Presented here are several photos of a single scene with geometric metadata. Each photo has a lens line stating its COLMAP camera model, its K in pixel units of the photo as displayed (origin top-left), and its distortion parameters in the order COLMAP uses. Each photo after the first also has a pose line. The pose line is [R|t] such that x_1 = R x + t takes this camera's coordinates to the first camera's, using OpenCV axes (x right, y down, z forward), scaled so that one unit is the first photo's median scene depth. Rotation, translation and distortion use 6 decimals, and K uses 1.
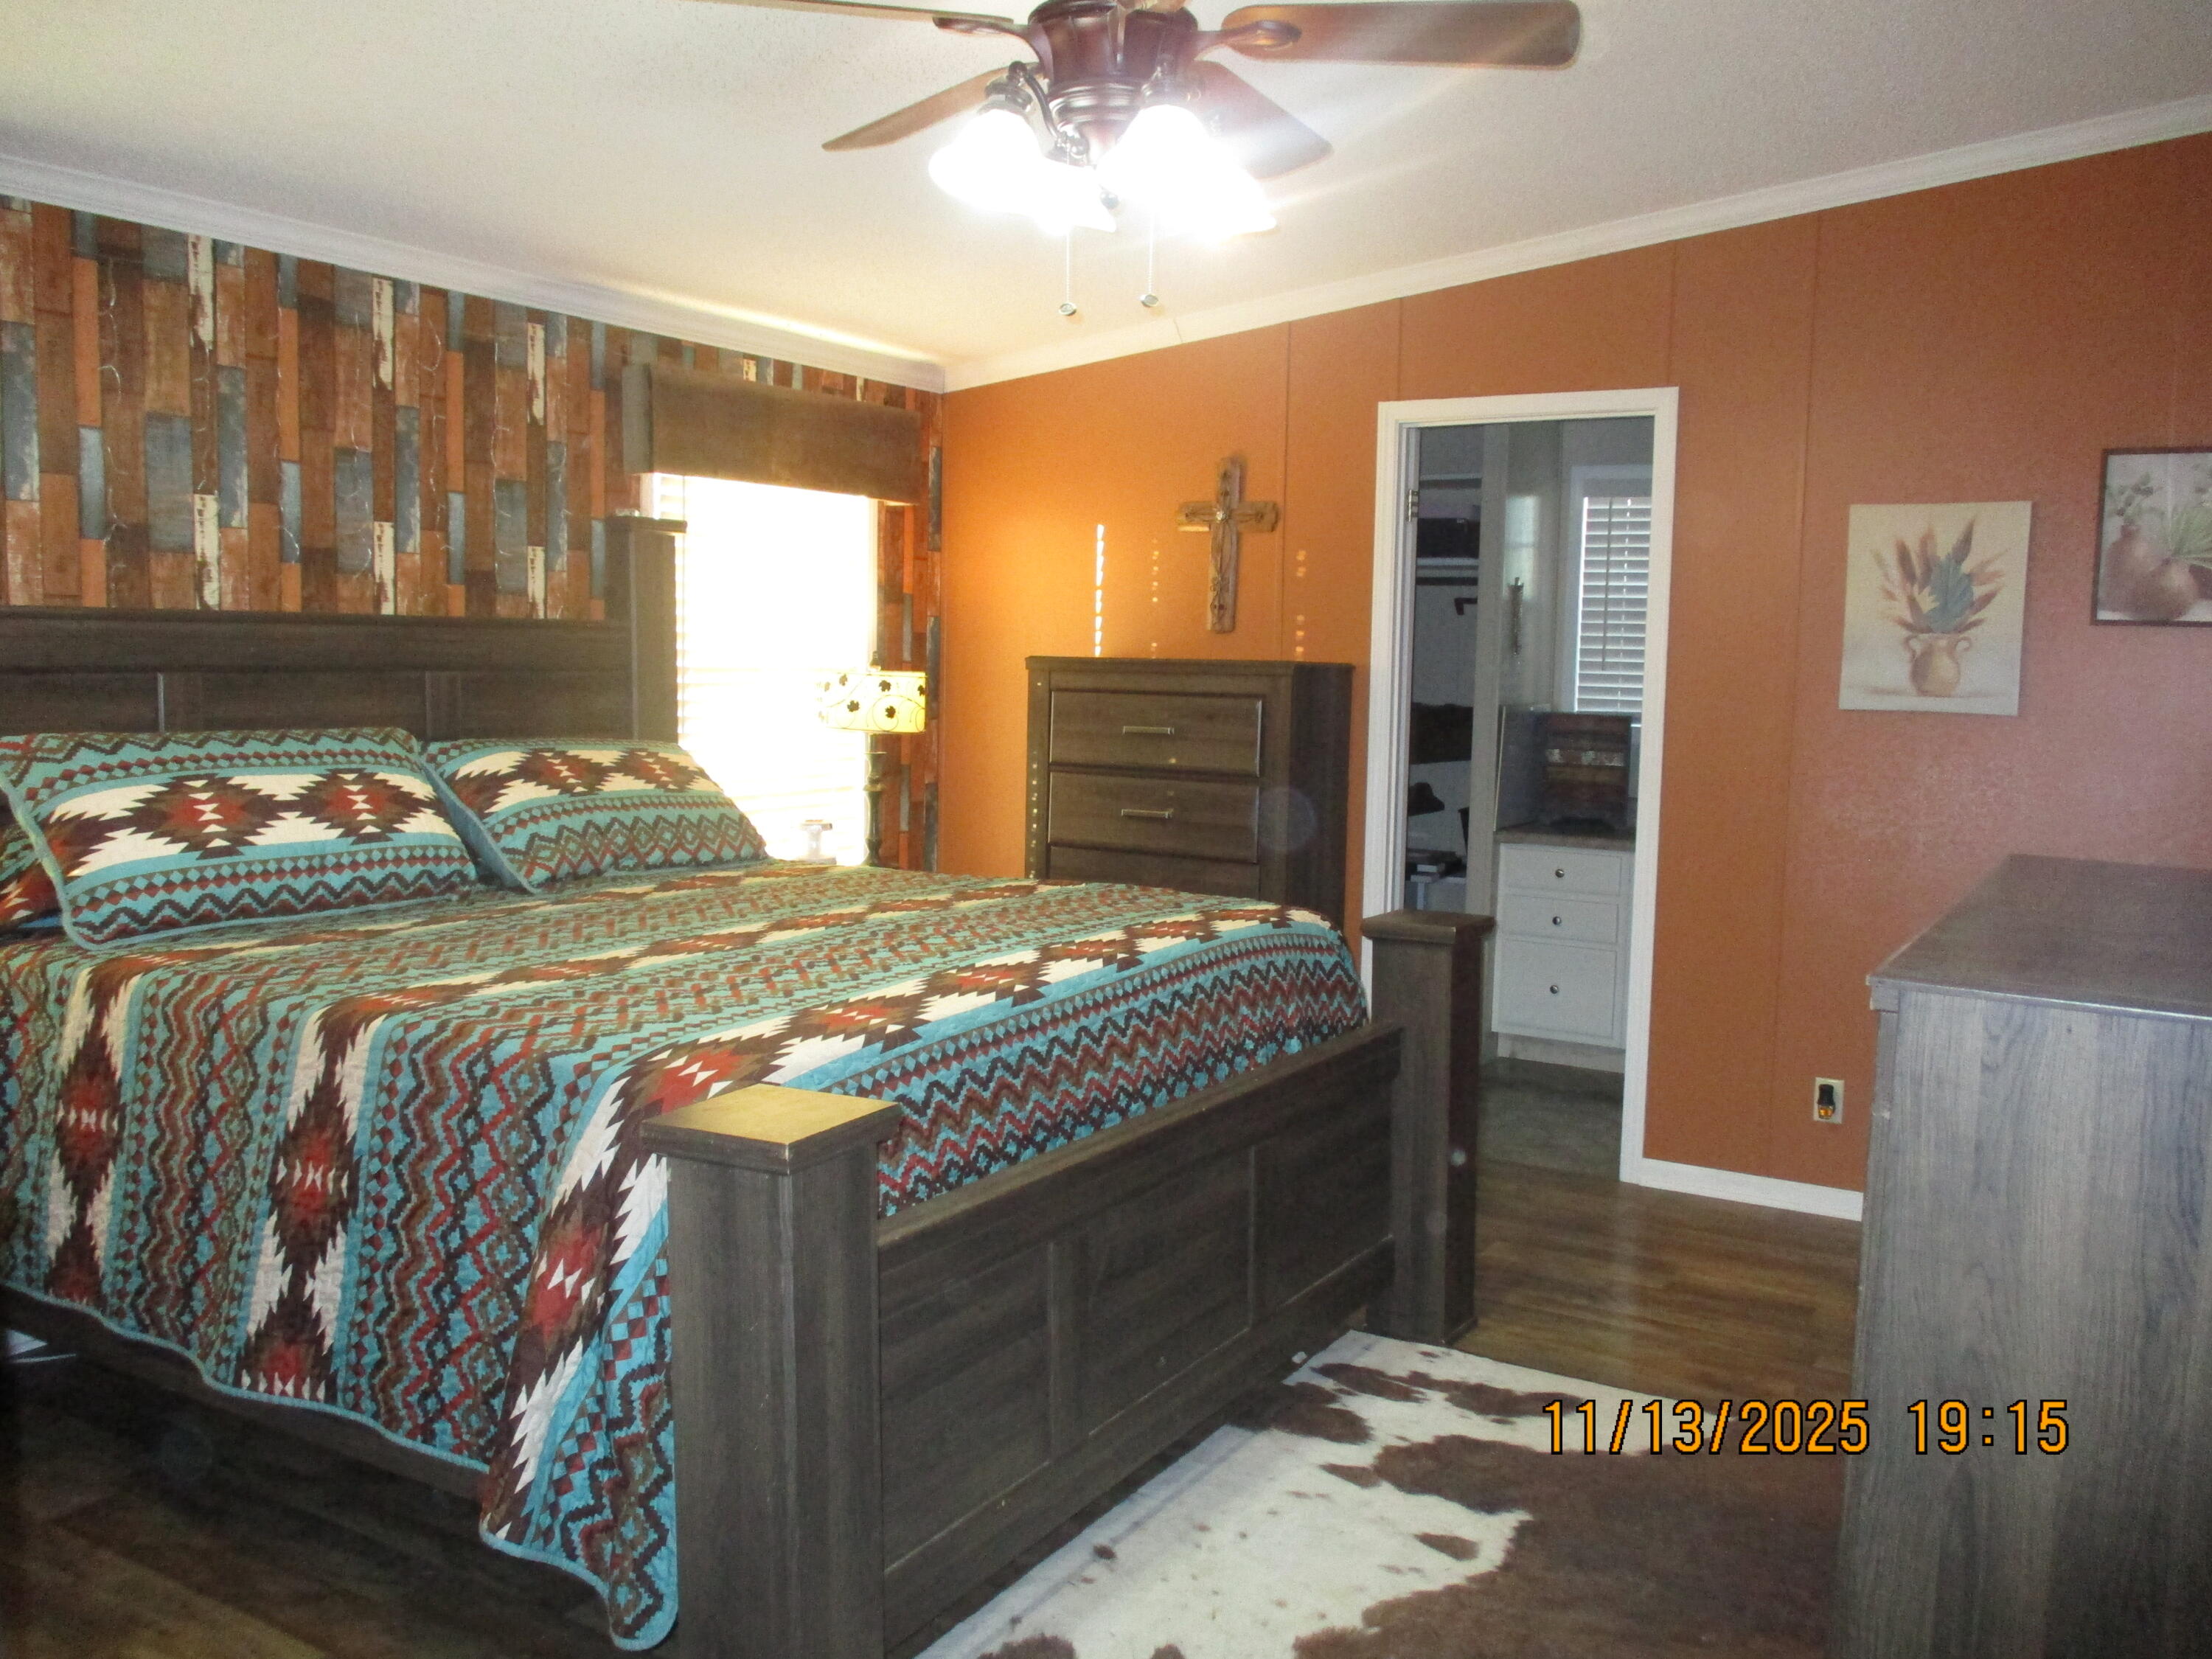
lens RADIAL K [[1912.8, 0, 1098.9], [0, 1912.8, 830.1], [0, 0, 1]] dist [-0.009718, 0.009518]
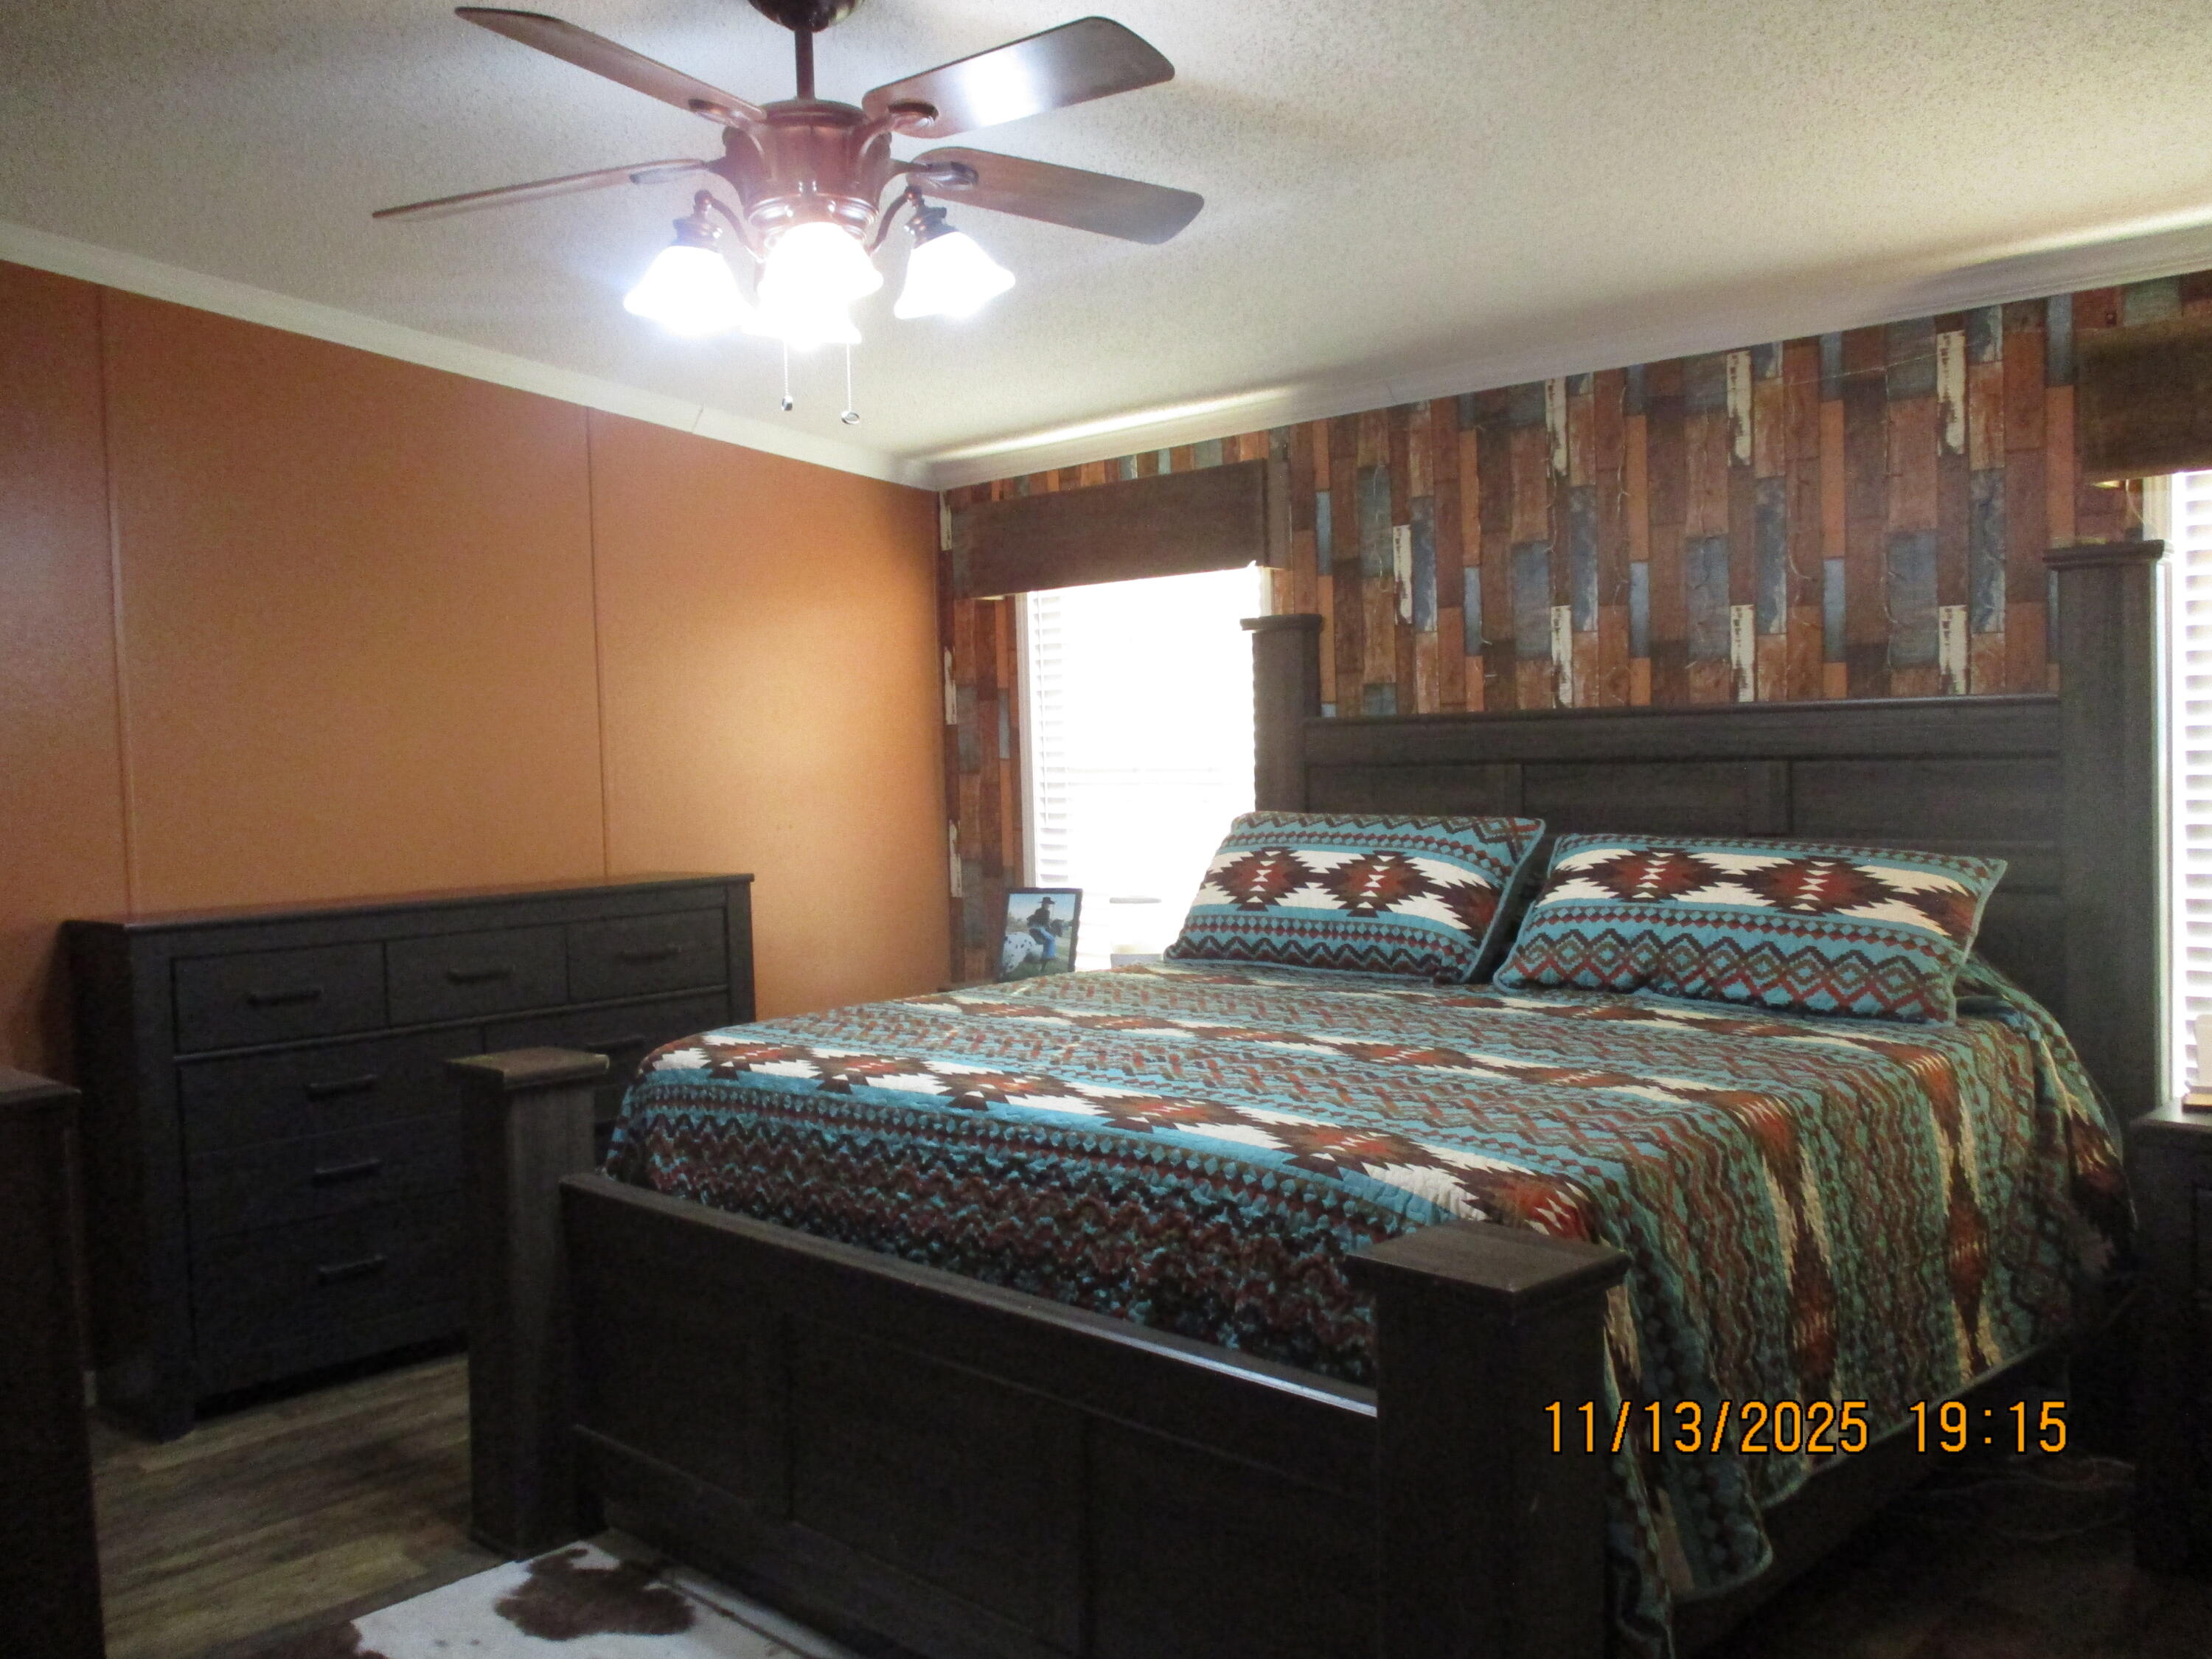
lens RADIAL K [[1912.8, 0, 1098.8], [0, 1912.8, 829.2], [0, 0, 1]] dist [-0.009718, 0.009518]
pose [[-0.237695, 0.038247, -0.970587, 0.693249], [-0.068218, 0.996100, 0.055959, -0.089861], [0.968941, 0.079513, -0.234158, 1.015493]]
